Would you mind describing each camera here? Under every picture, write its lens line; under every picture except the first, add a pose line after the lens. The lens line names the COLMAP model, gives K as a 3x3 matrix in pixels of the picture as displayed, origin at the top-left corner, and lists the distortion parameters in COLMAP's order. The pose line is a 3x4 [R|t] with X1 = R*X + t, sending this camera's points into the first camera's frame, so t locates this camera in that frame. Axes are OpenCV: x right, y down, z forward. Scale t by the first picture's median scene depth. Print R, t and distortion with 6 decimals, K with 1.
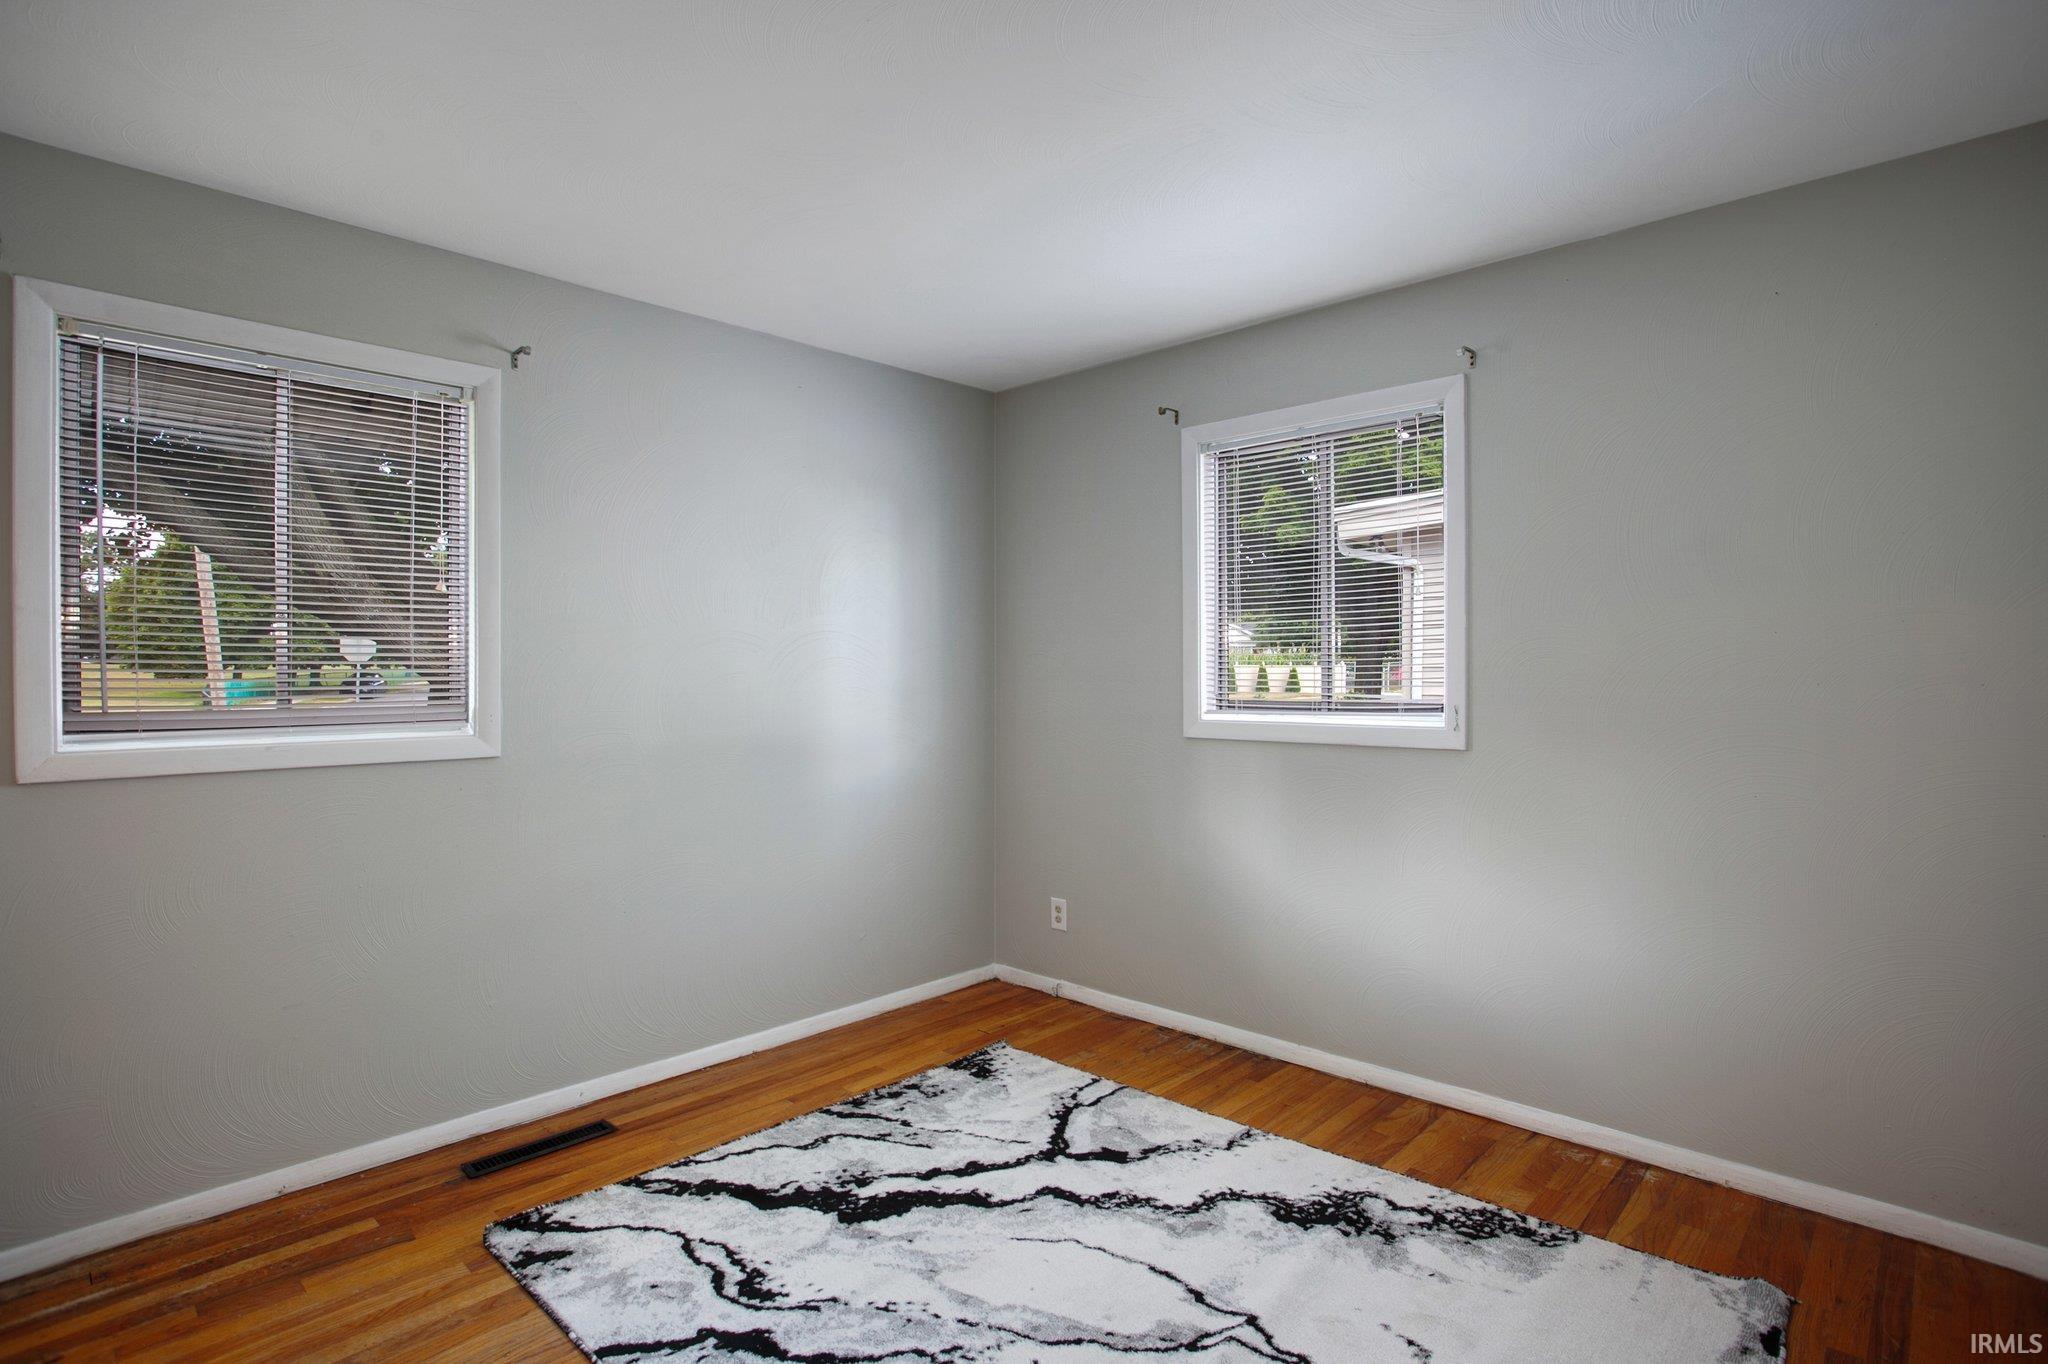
lens RADIAL K [[1007.5, 0, 1019.9], [0, 1007.5, 671.5], [0, 0, 1]] dist [-0.067521, 0.024677]
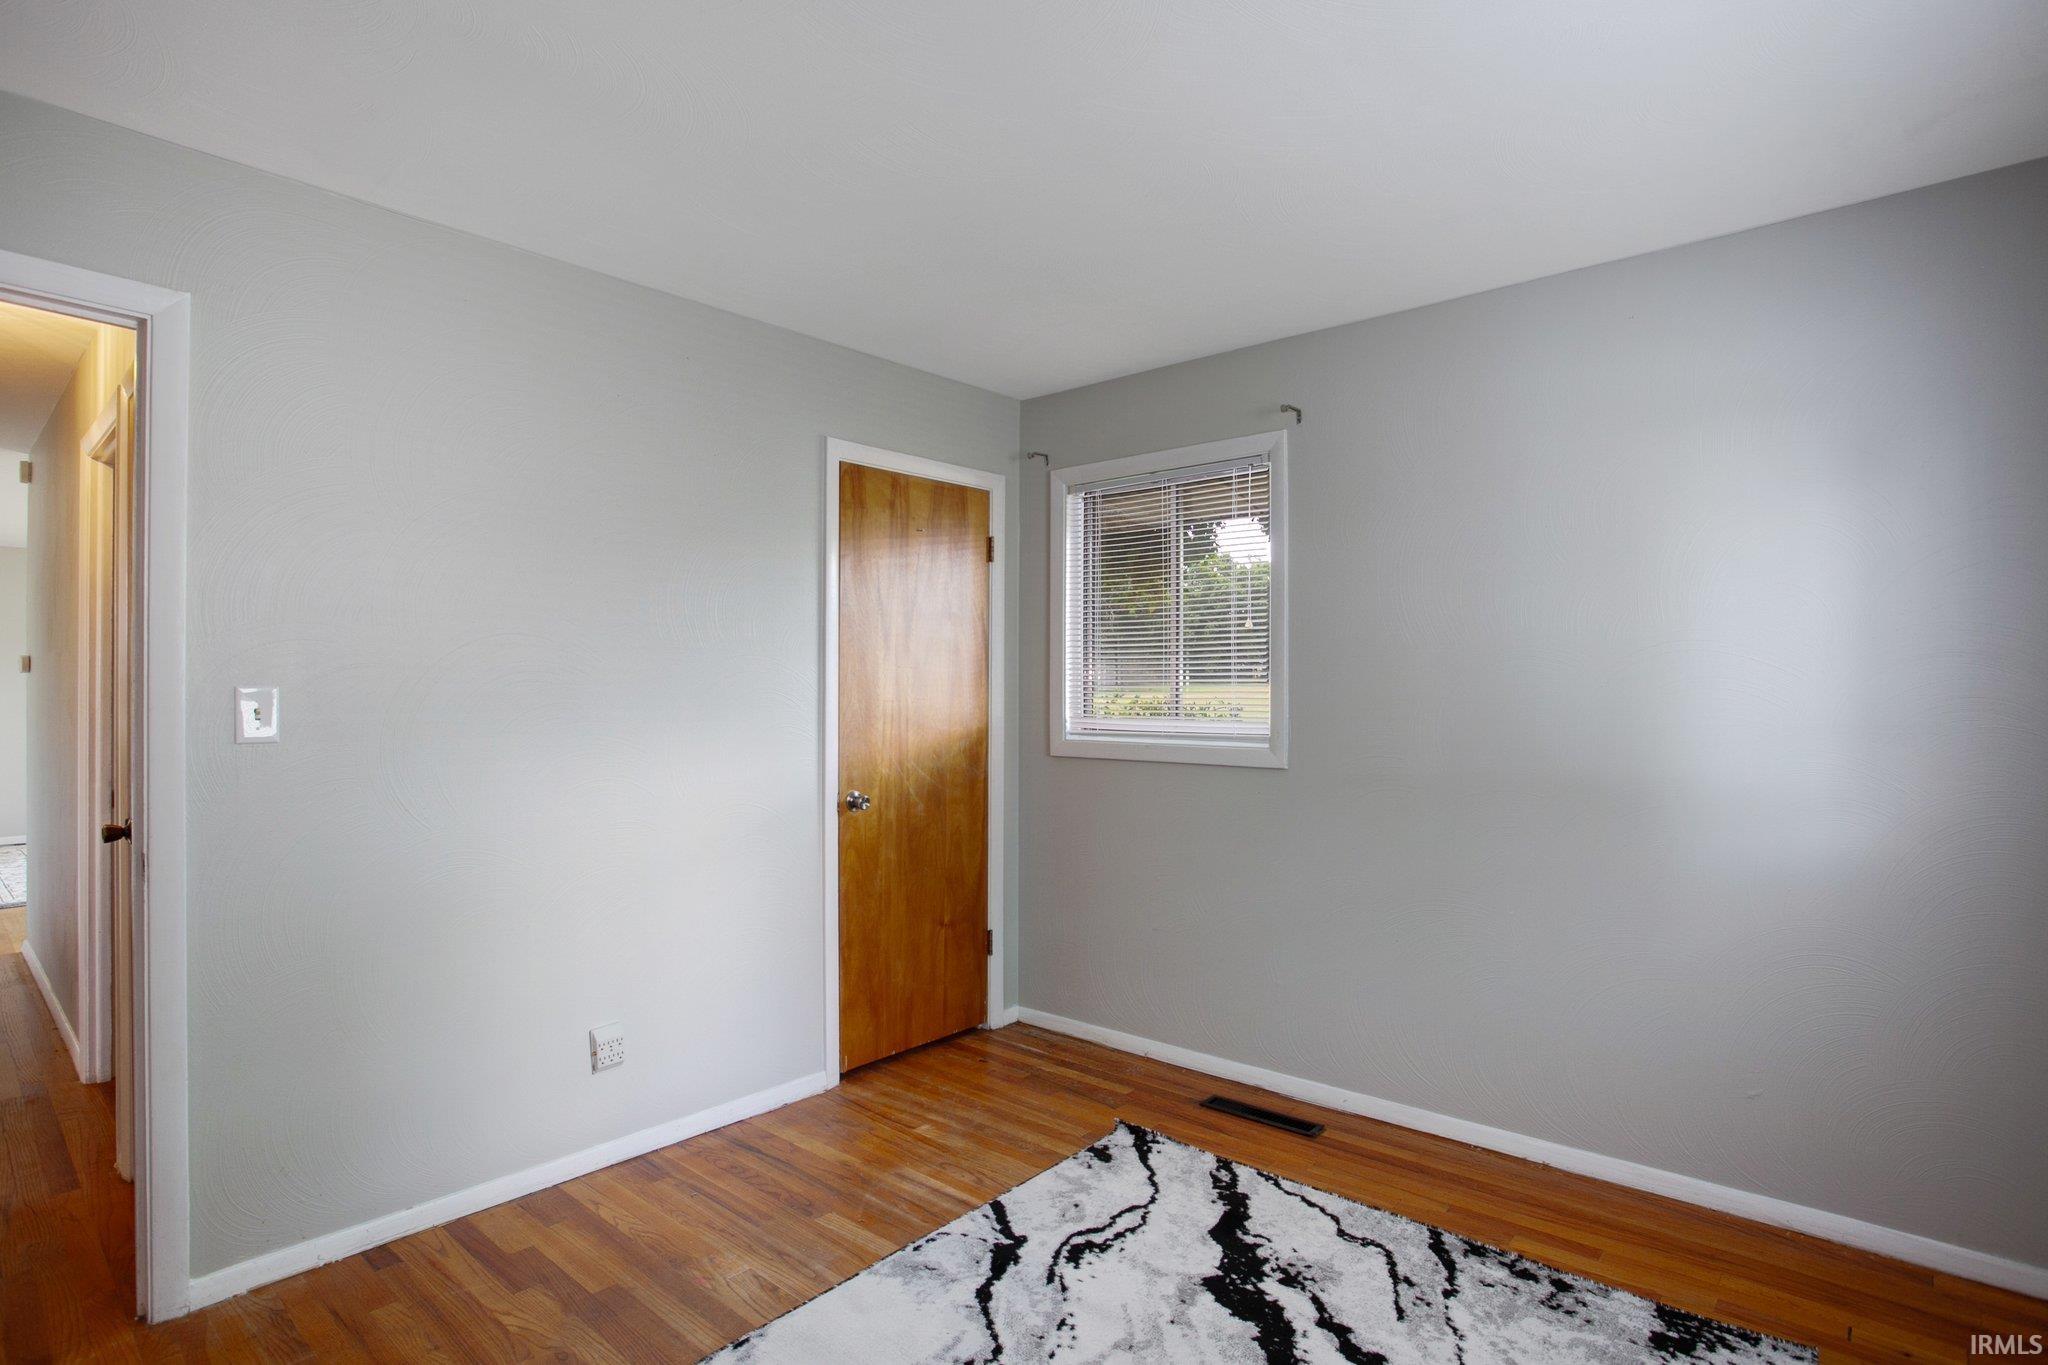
lens RADIAL K [[1007.5, 0, 1022.5], [0, 1007.5, 696.1], [0, 0, 1]] dist [-0.067521, 0.024677]
pose [[0.047144, 0.002883, -0.998884, 0.684243], [-0.005027, 0.999984, 0.002649, 0.001248], [0.998875, 0.004896, 0.047158, 0.716049]]
